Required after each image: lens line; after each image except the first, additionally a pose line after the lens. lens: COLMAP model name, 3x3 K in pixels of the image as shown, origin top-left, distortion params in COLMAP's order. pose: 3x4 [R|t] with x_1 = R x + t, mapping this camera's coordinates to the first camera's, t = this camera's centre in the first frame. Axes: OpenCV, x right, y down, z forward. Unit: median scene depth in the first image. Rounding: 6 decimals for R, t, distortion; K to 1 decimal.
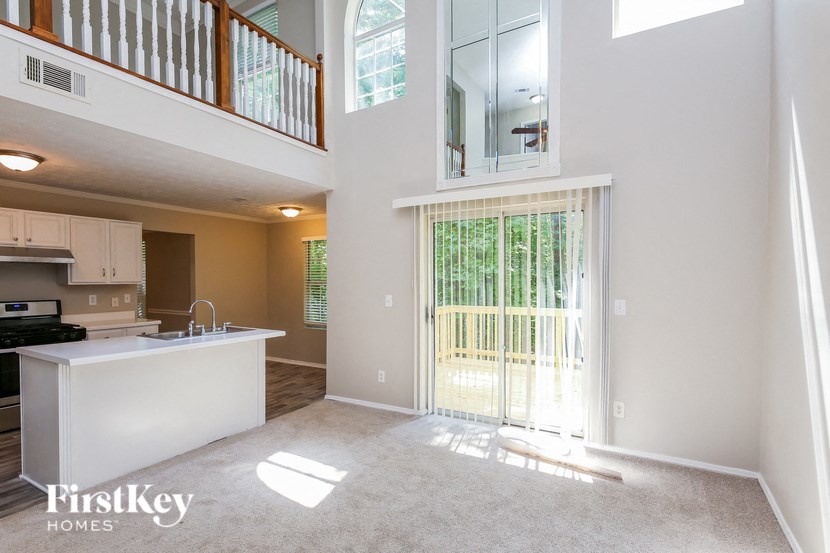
lens RADIAL K [[407.8, 0, 410.0], [0, 407.8, 282.6], [0, 0, 1]] dist [-0.003553, -0.000680]
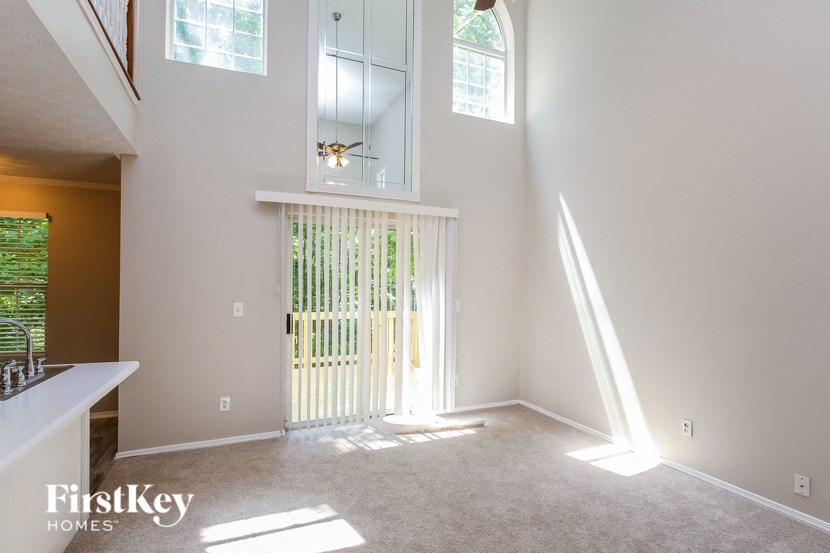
lens RADIAL K [[407.8, 0, 407.9], [0, 407.8, 282.0], [0, 0, 1]] dist [-0.003553, -0.000680]
pose [[0.592247, 0.017069, 0.805575, -0.633776], [0.001704, 0.999747, -0.022436, 0.009519], [-0.805754, 0.014661, 0.592068, 0.282588]]
